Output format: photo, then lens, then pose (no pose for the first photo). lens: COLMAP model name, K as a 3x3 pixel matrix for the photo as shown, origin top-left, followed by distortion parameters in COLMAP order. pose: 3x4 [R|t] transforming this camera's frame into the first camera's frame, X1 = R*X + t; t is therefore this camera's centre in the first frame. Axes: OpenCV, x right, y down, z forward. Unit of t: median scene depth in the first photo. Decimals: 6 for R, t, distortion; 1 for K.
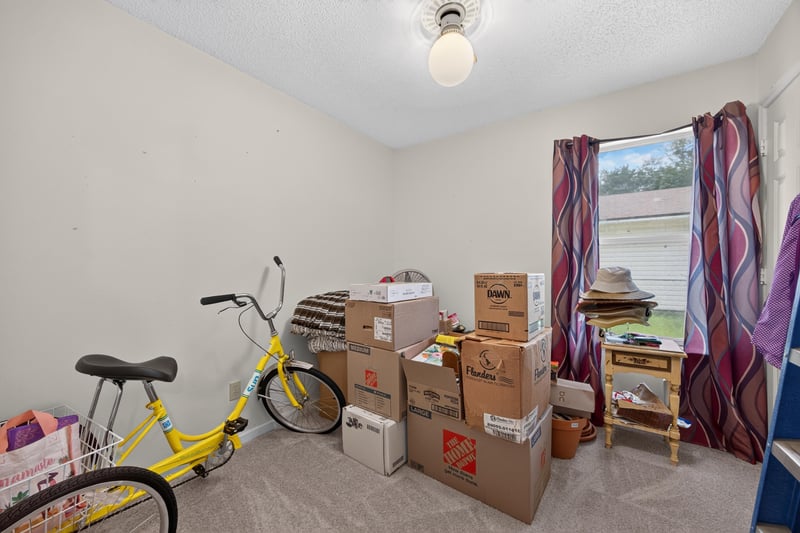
lens RADIAL K [[310.7, 0, 404.9], [0, 310.7, 266.6], [0, 0, 1]] dist [-0.018922, 0.006407]
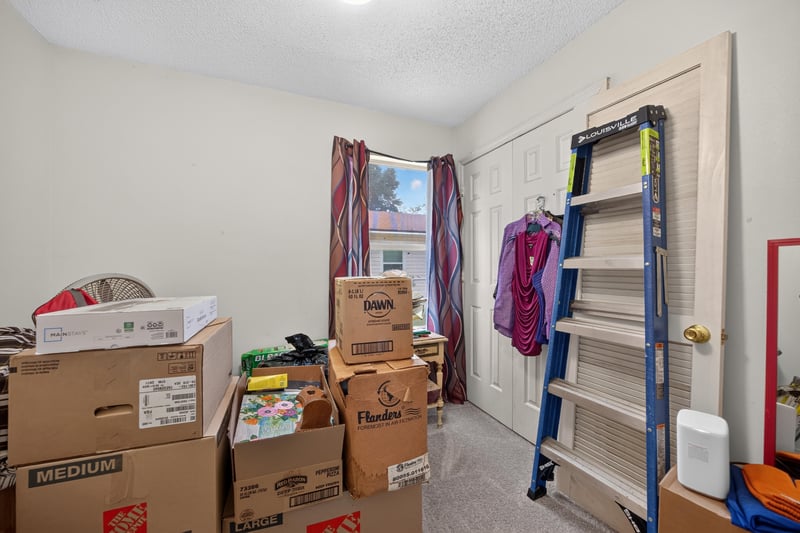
lens RADIAL K [[310.7, 0, 398.8], [0, 310.7, 266.8], [0, 0, 1]] dist [-0.018922, 0.006407]
pose [[0.535340, 0.010254, 0.844575, -0.287787], [-0.005011, 0.999947, -0.008964, -0.000819], [-0.844622, 0.000566, 0.535363, 0.462433]]
